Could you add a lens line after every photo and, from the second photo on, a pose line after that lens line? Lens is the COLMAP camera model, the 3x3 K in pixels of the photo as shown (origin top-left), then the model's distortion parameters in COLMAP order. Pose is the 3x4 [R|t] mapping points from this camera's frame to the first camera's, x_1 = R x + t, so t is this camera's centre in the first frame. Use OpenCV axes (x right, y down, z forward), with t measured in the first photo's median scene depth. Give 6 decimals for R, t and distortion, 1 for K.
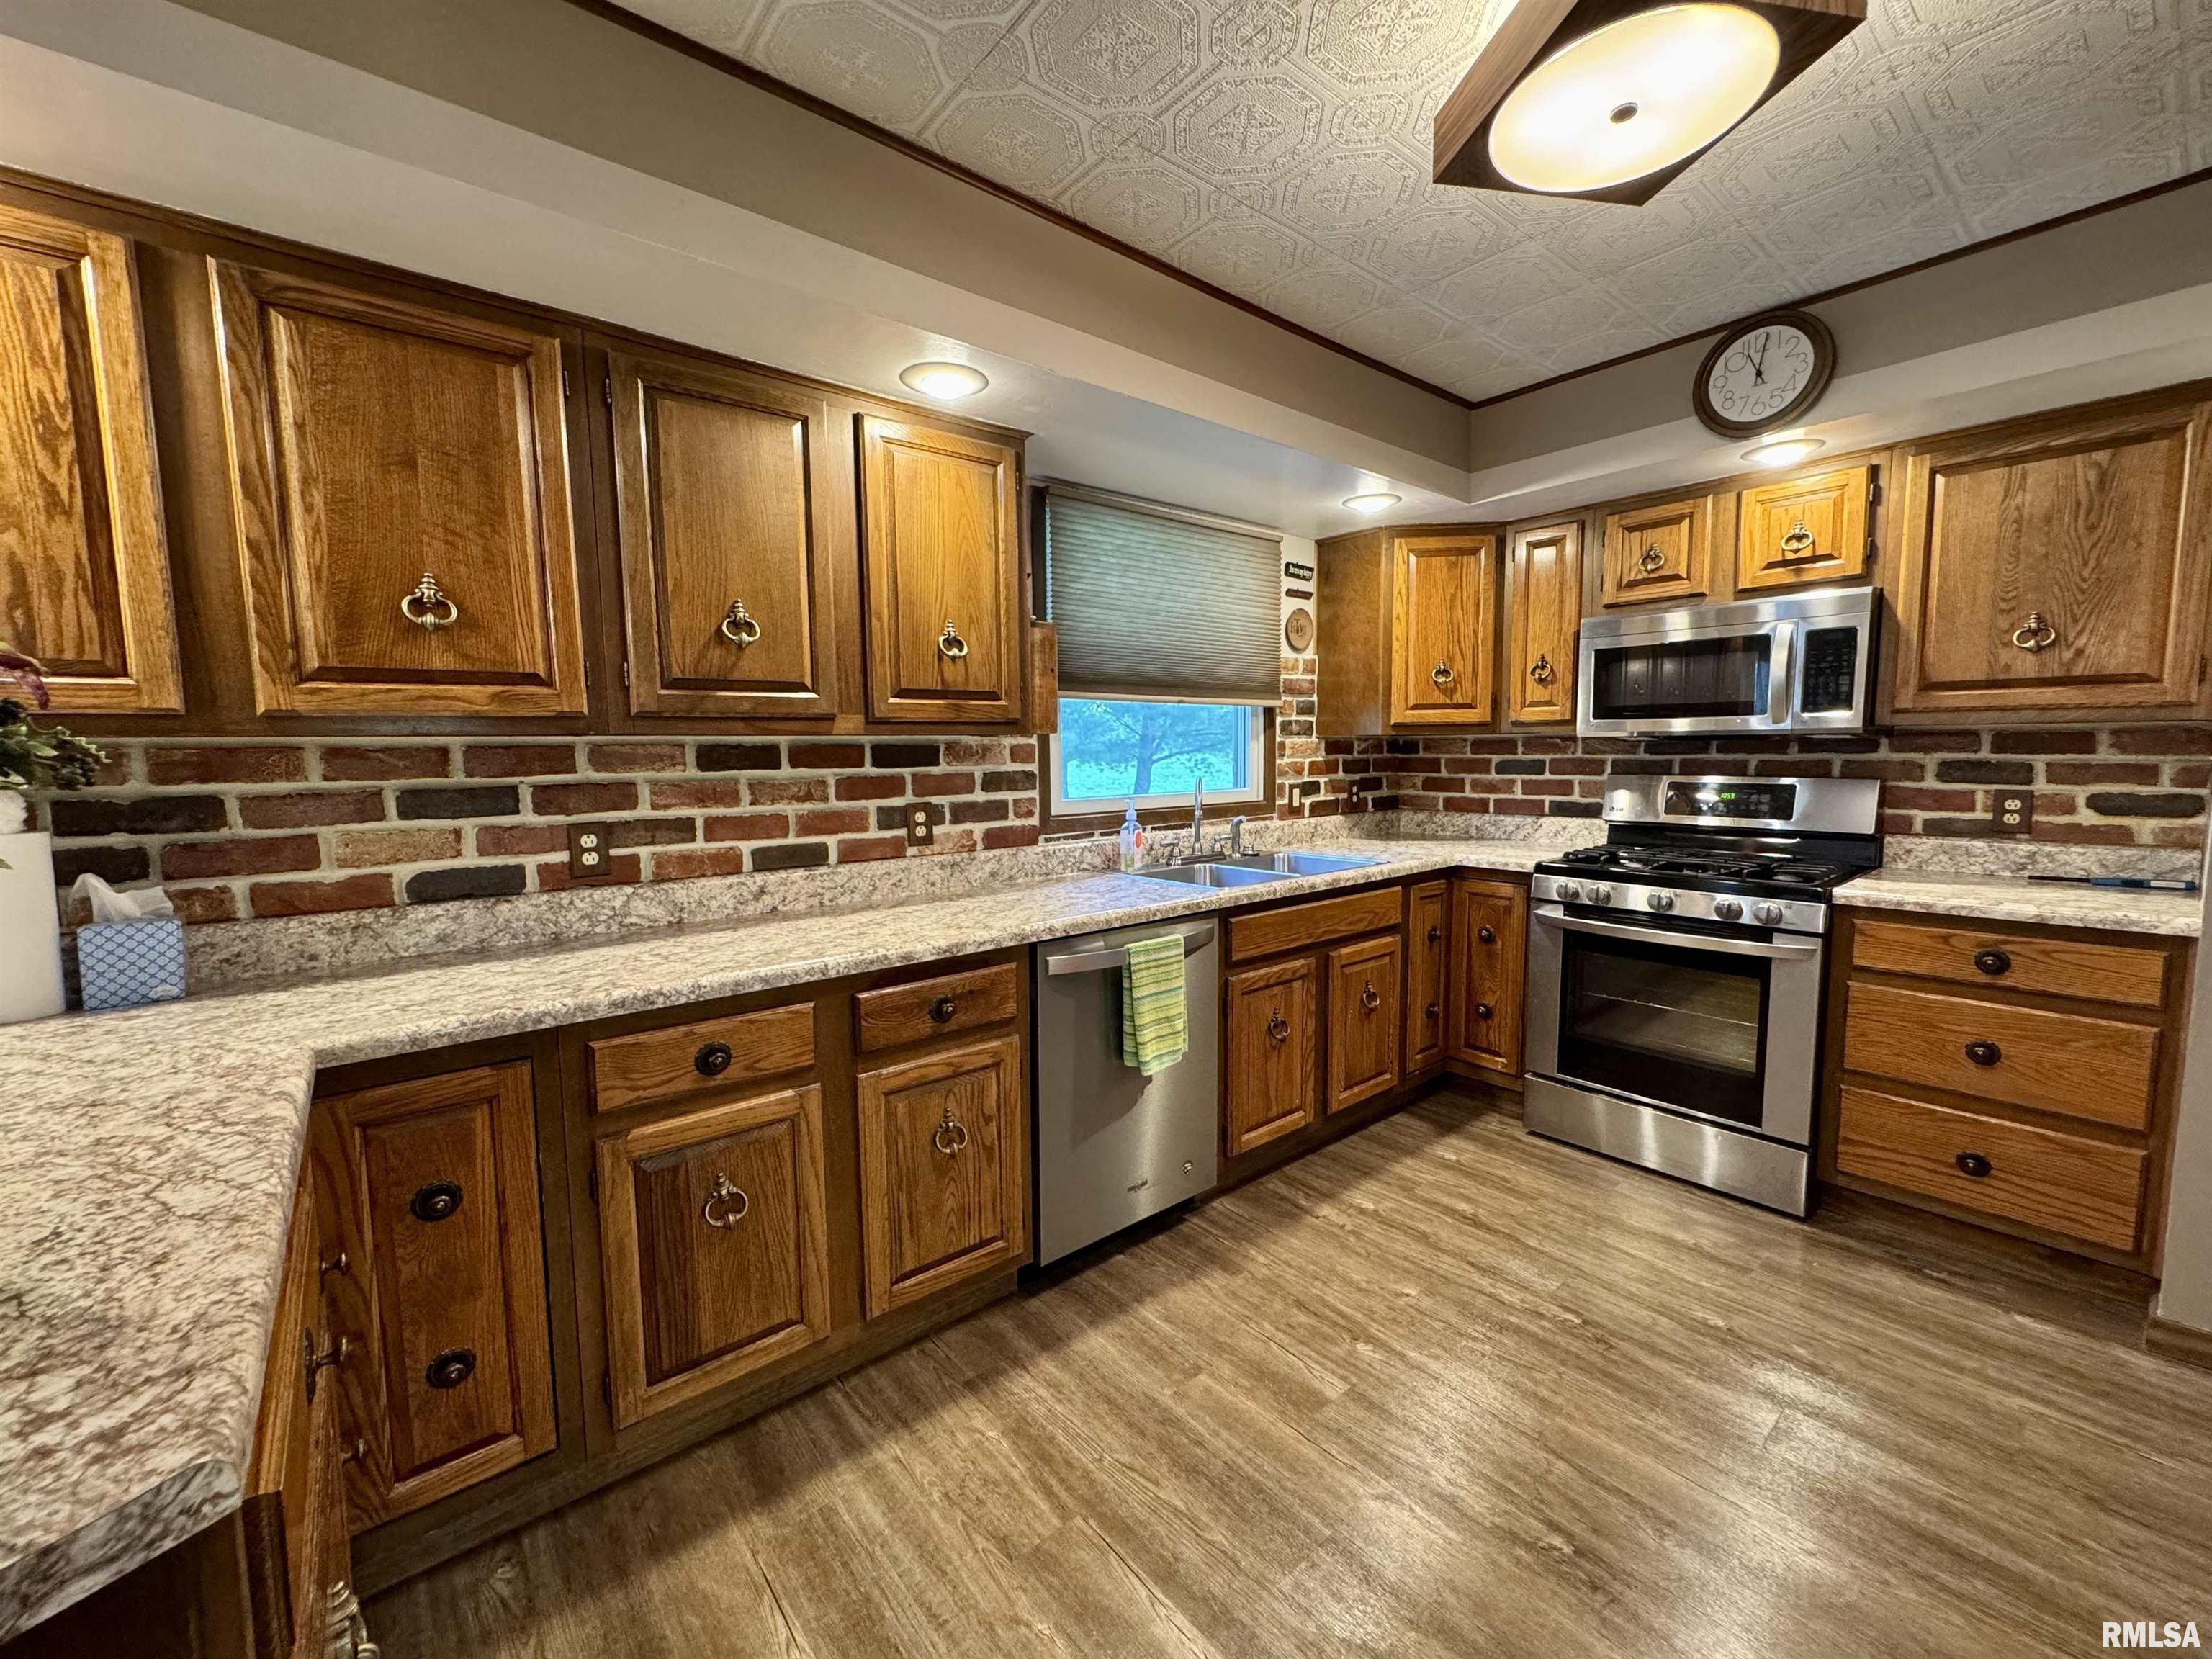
lens RADIAL K [[886.3, 0, 1106.0], [0, 886.3, 829.5], [0, 0, 1]] dist [-0.001612, 0.000126]
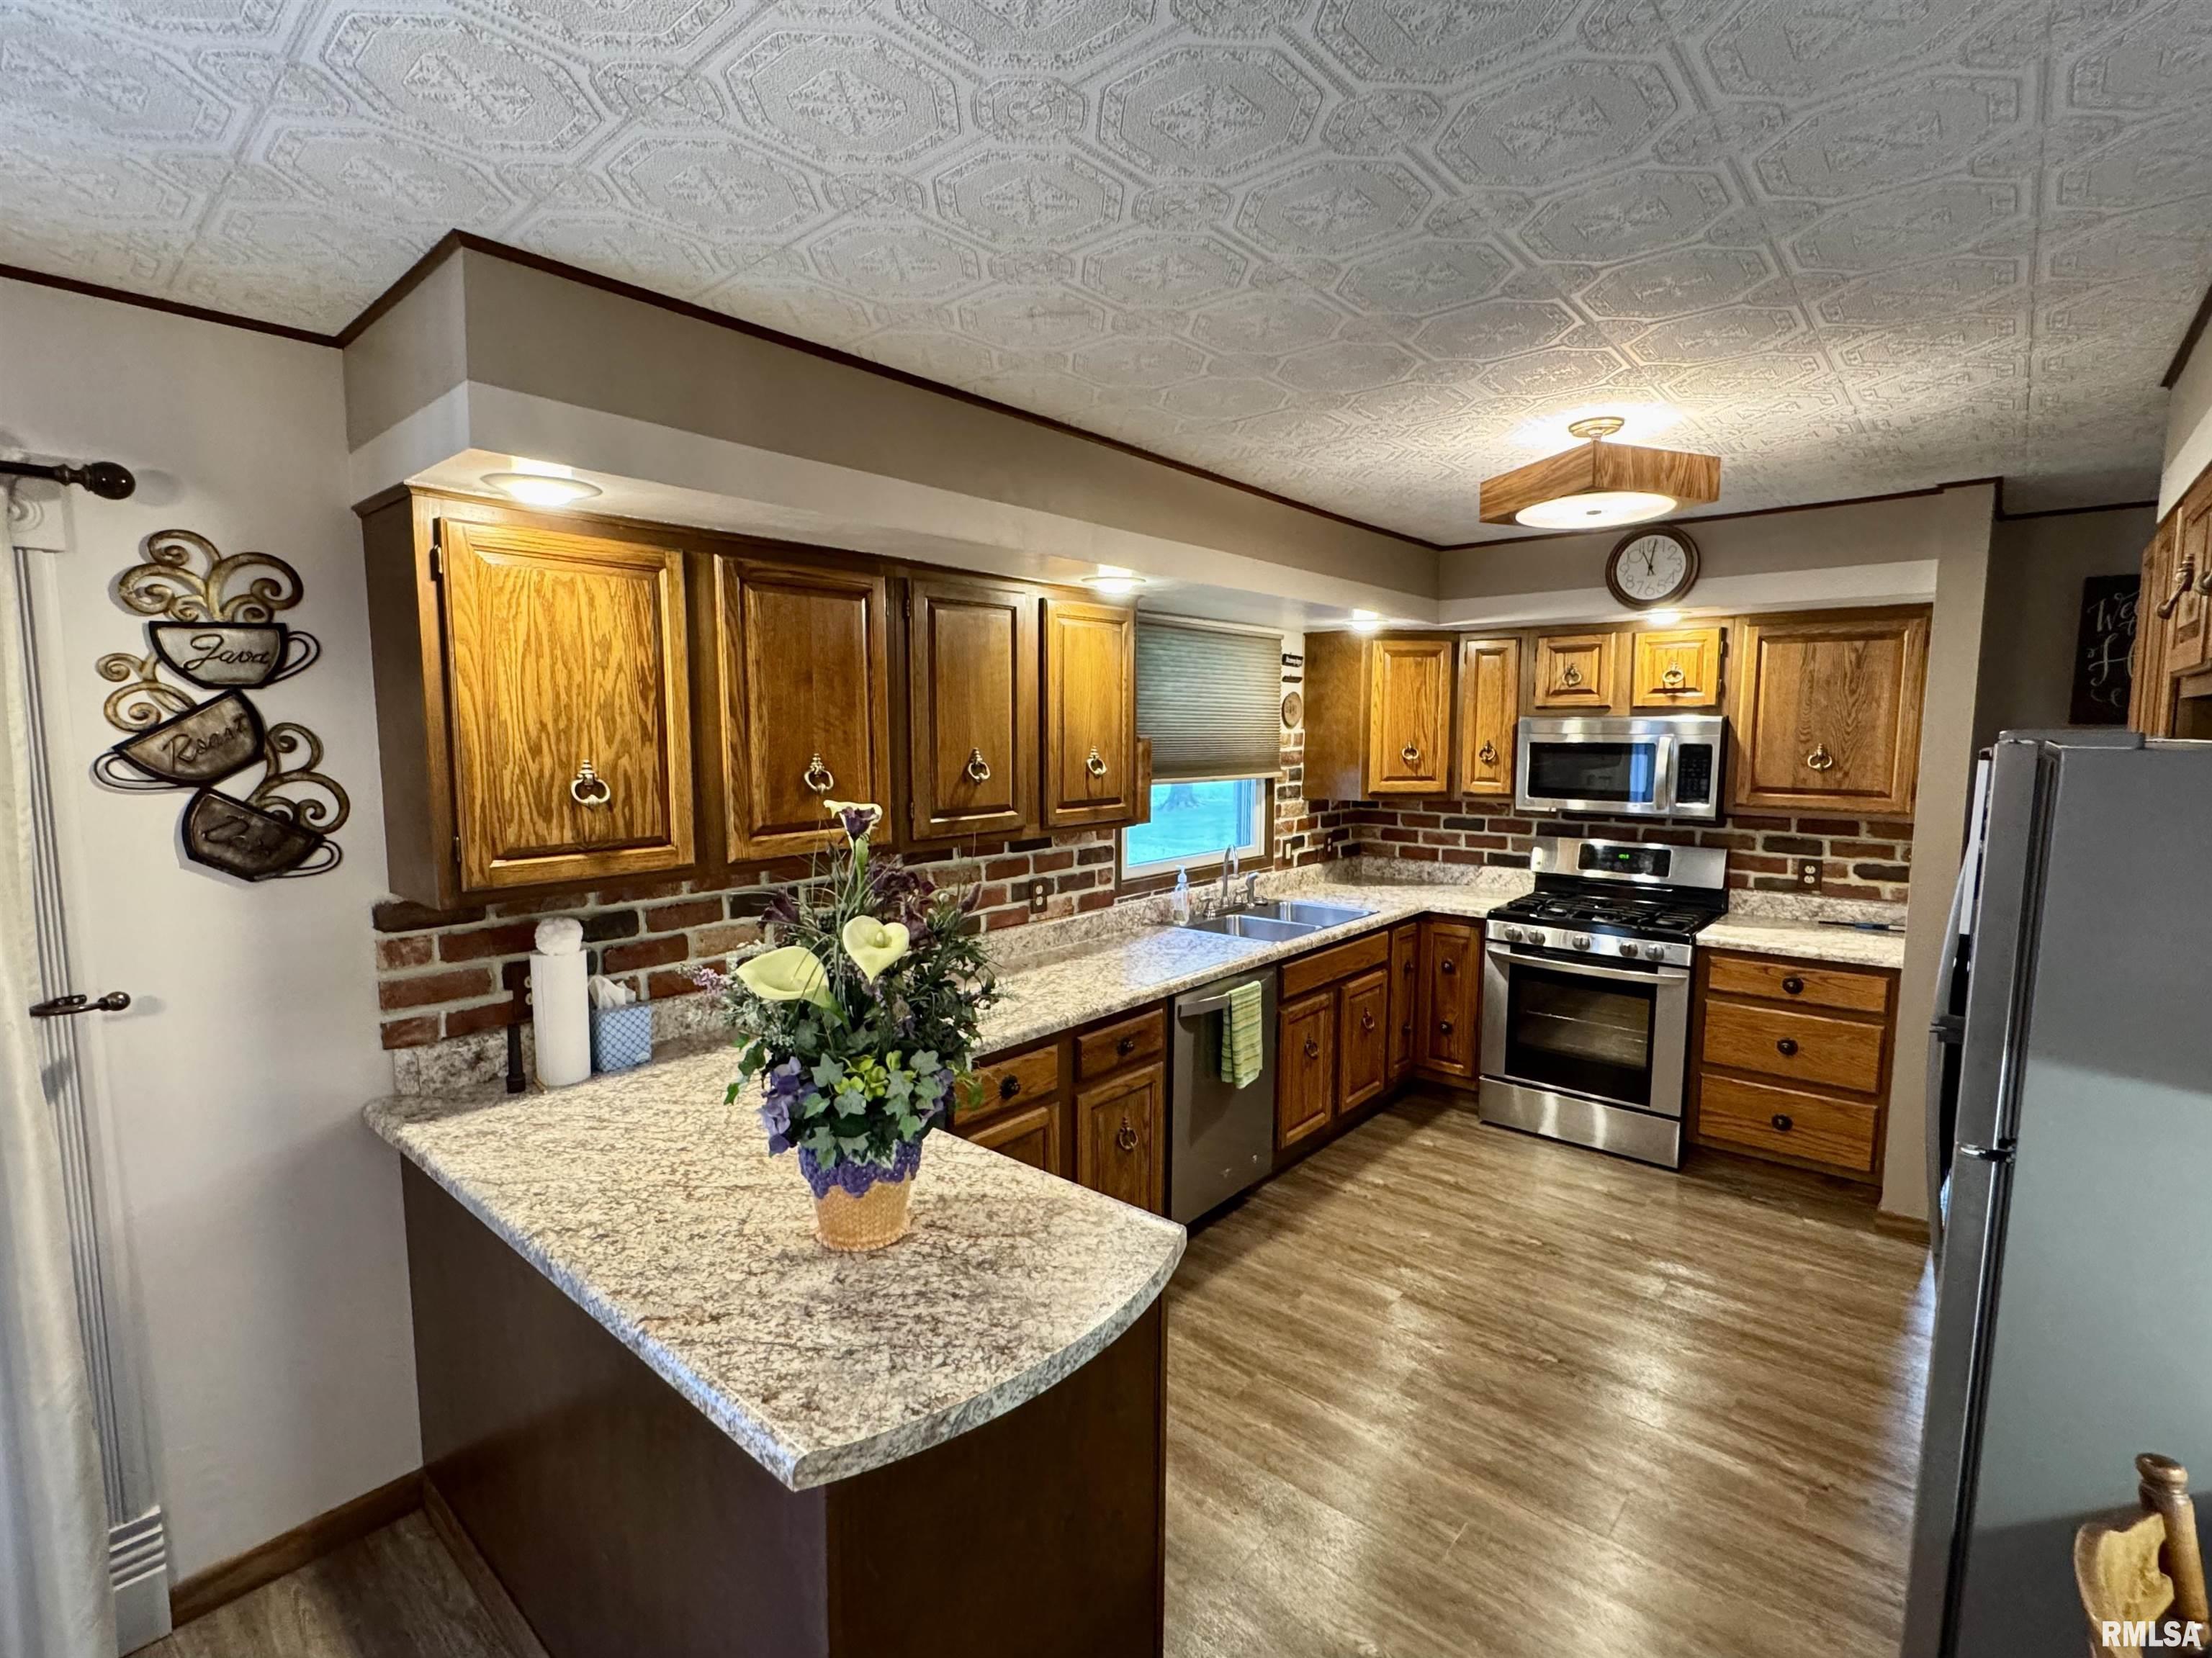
lens RADIAL K [[1022.6, 0, 1104.3], [0, 1022.6, 828.9], [0, 0, 1]] dist [-0.001508, 0.000557]
pose [[0.985921, -0.004290, 0.167159, -0.373383], [0.002812, 0.999955, 0.009076, -0.116369], [-0.167190, -0.008478, 0.985888, -0.437533]]
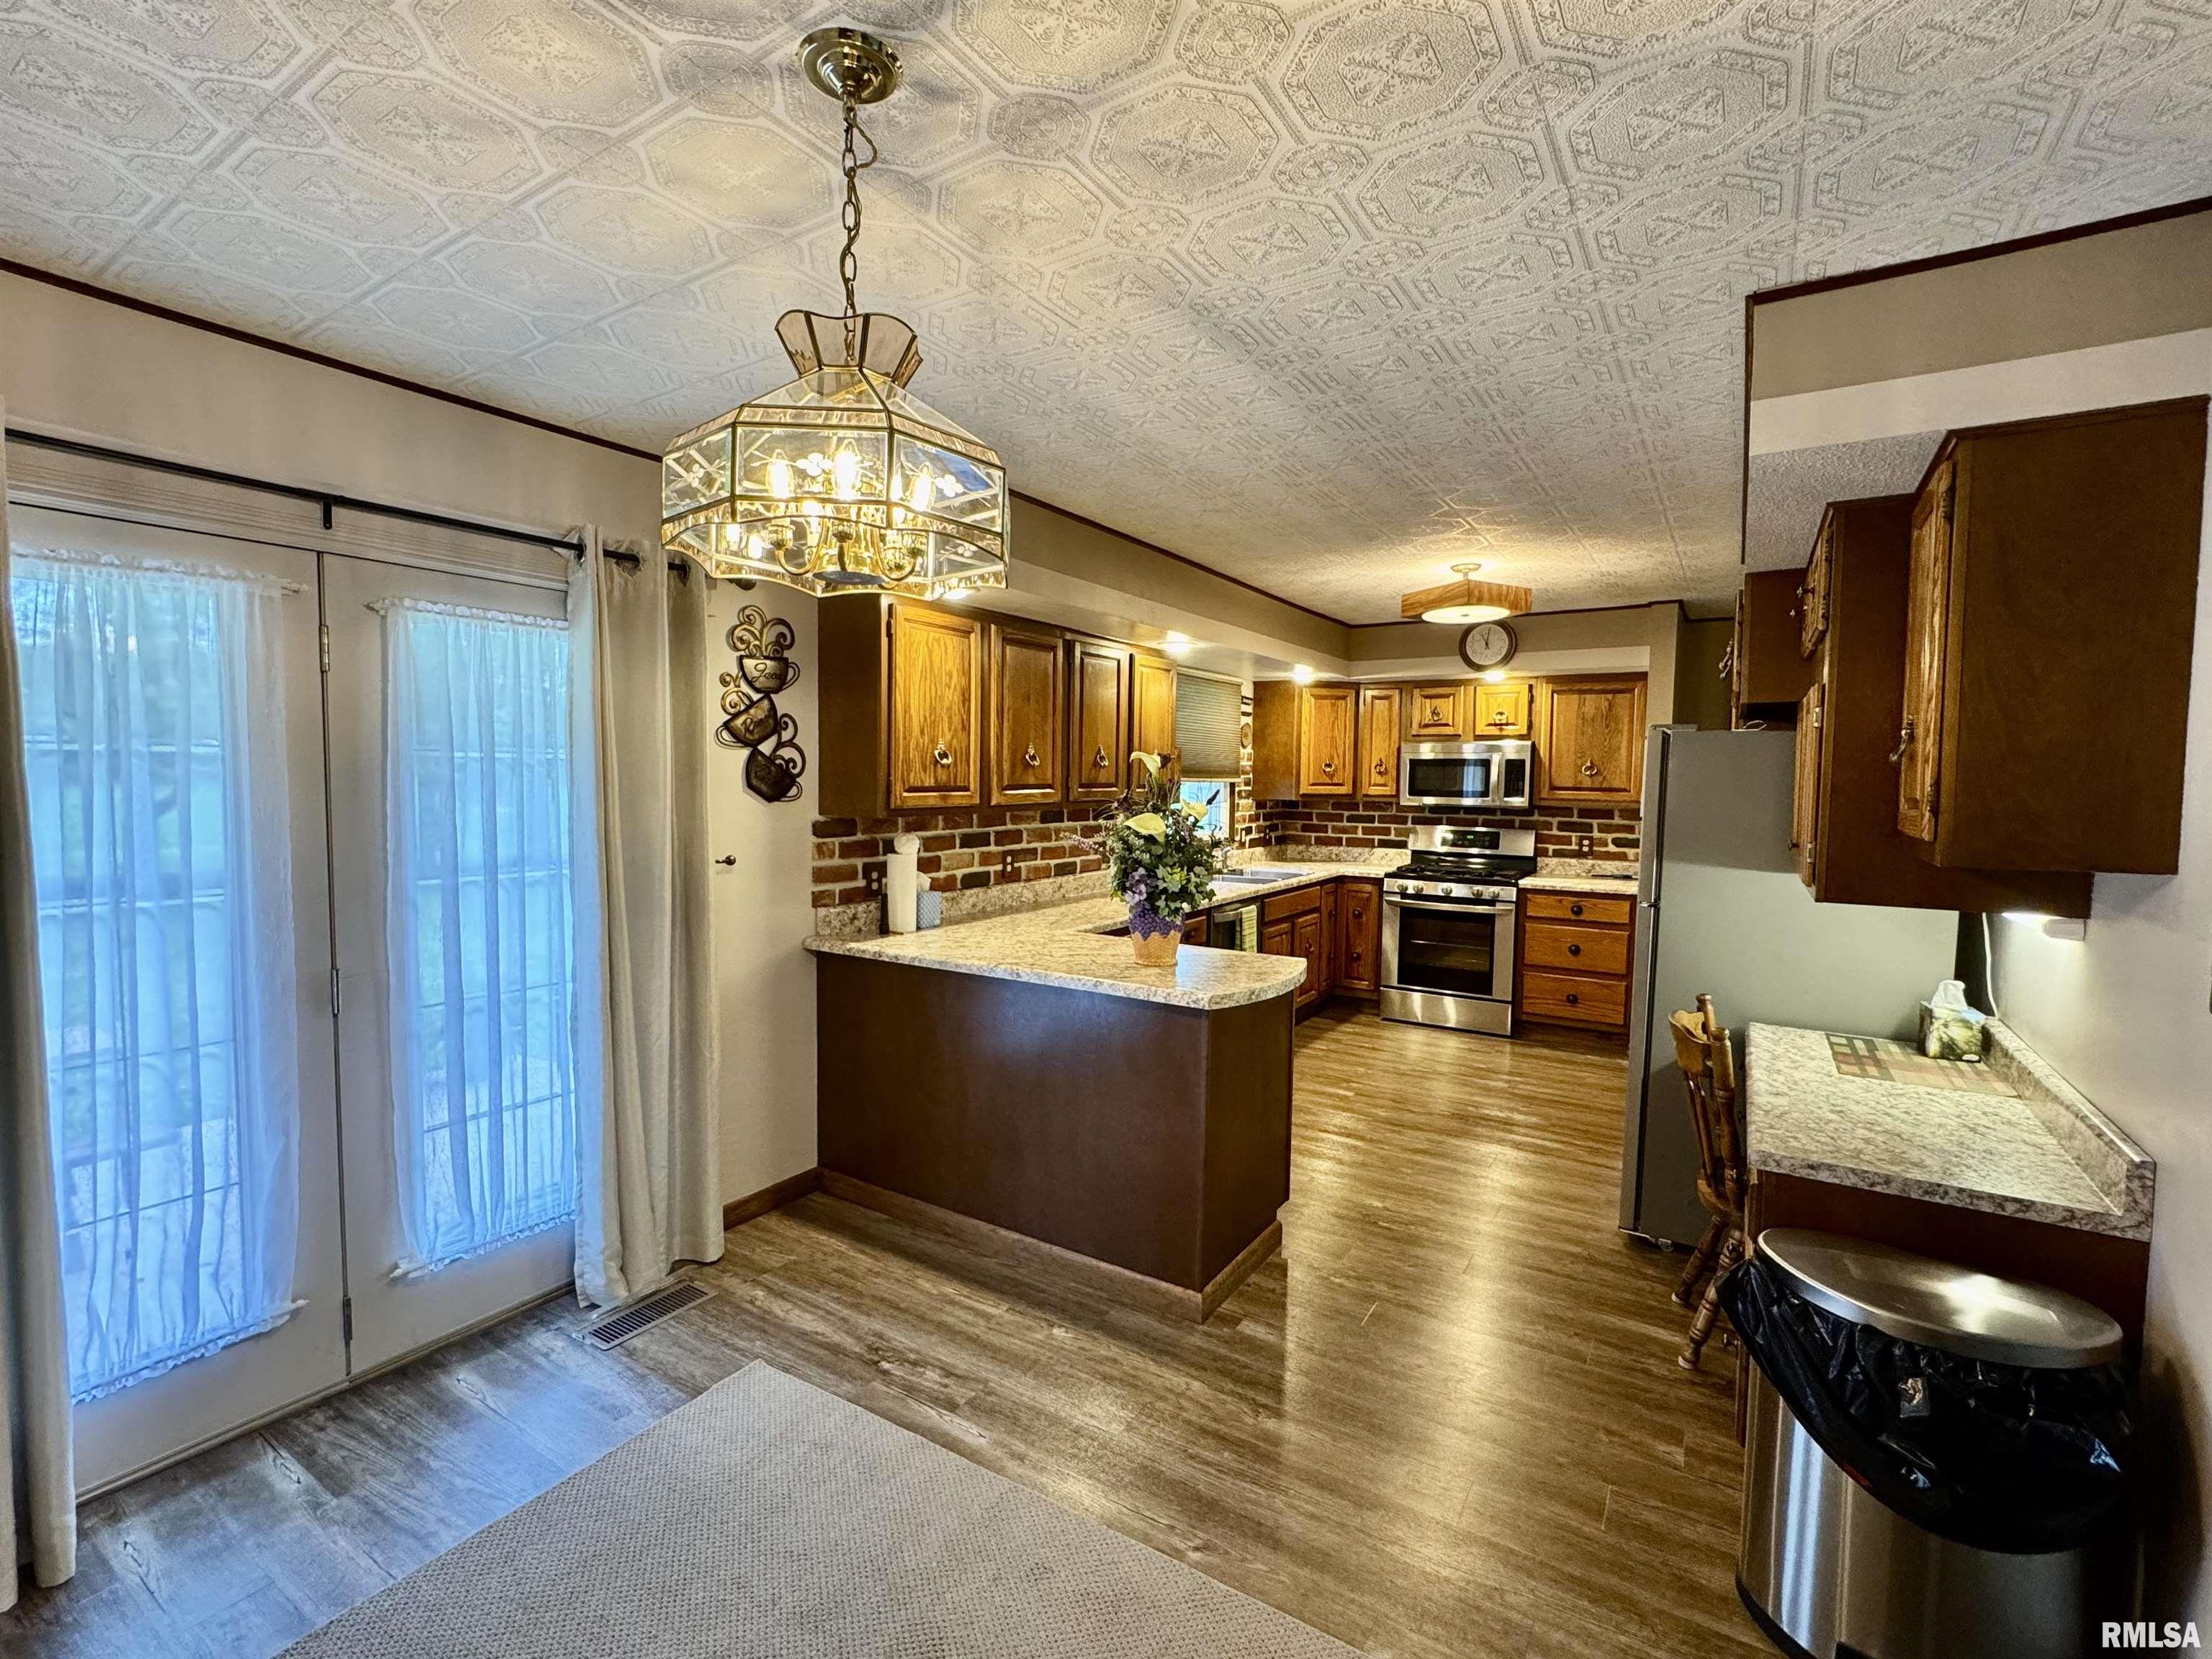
lens RADIAL K [[991.1, 0, 1101.6], [0, 991.1, 830.0], [0, 0, 1]] dist [-0.002712, 0.000004]
pose [[0.951769, 0.006219, 0.306752, -0.886814], [0.004083, 0.999449, -0.032931, 0.017494], [-0.306787, 0.032596, 0.951220, -0.987781]]
